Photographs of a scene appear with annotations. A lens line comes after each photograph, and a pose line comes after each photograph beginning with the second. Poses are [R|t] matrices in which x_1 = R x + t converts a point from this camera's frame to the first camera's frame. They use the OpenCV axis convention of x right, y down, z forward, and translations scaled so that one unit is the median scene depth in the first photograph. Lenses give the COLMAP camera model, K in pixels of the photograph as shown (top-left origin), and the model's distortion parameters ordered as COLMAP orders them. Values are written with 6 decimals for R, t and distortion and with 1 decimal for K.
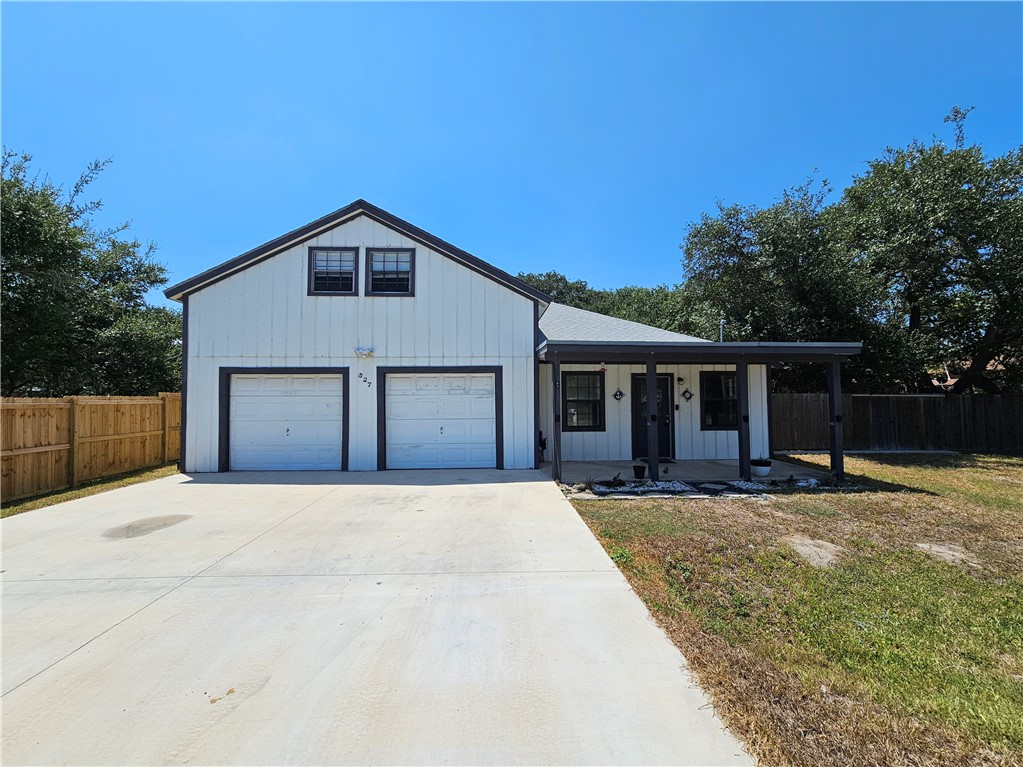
lens RADIAL K [[439.2, 0, 511.5], [0, 439.2, 383.5], [0, 0, 1]] dist [-0.000461, -0.000035]
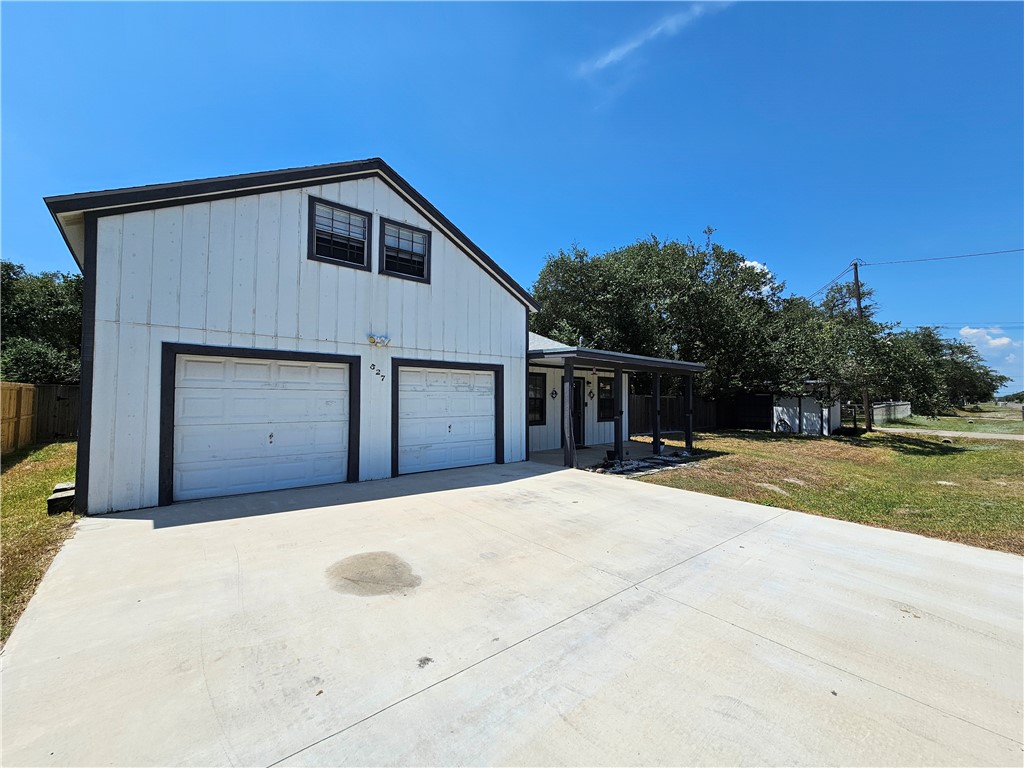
lens RADIAL K [[429.0, 0, 512.0], [0, 429.0, 384.0], [0, 0, 1]] dist [-0.001092, -0.000156]
pose [[0.781183, 0.029159, 0.623620, -0.640560], [-0.034679, 0.999393, -0.003289, 0.007821], [-0.623338, -0.019057, 0.781720, 0.188384]]
